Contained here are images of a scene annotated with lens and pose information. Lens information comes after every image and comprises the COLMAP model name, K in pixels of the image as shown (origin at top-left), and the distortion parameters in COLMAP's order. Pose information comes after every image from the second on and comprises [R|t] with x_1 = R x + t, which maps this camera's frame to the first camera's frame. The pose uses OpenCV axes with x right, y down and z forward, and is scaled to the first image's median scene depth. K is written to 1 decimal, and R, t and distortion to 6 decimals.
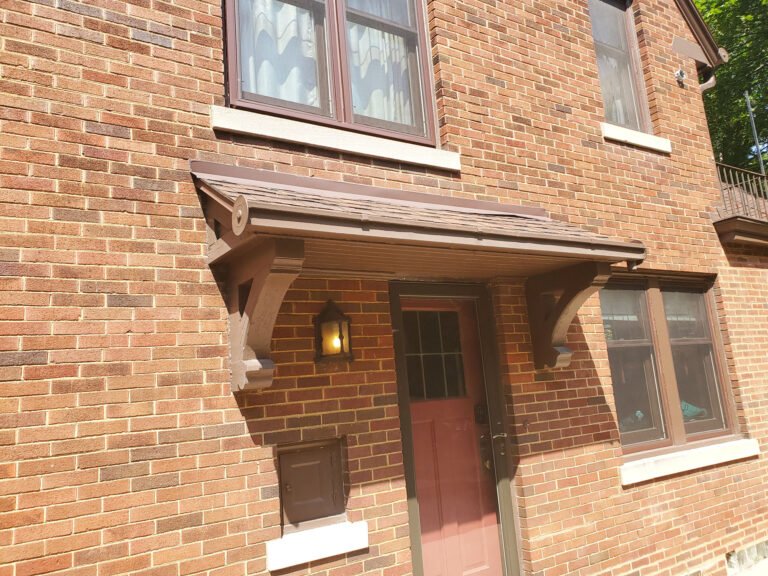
lens RADIAL K [[601.8, 0, 383.6], [0, 601.8, 271.9], [0, 0, 1]] dist [0.013104, -0.001129]
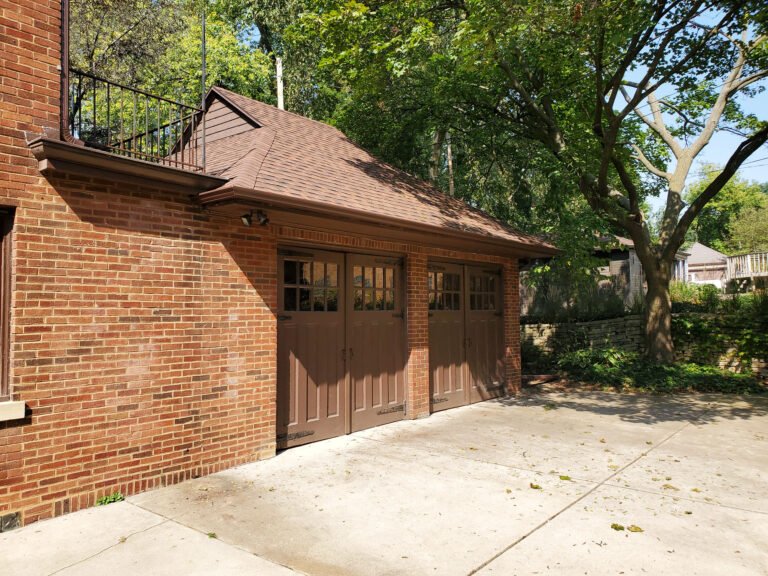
lens RADIAL K [[588.5, 0, 385.3], [0, 588.5, 274.6], [0, 0, 1]] dist [0.031106, 0.000148]
pose [[0.949281, 0.083730, 0.303074, 0.997934], [-0.115370, 0.989415, 0.088016, -0.042538], [-0.292497, -0.118517, 0.948894, 0.085302]]
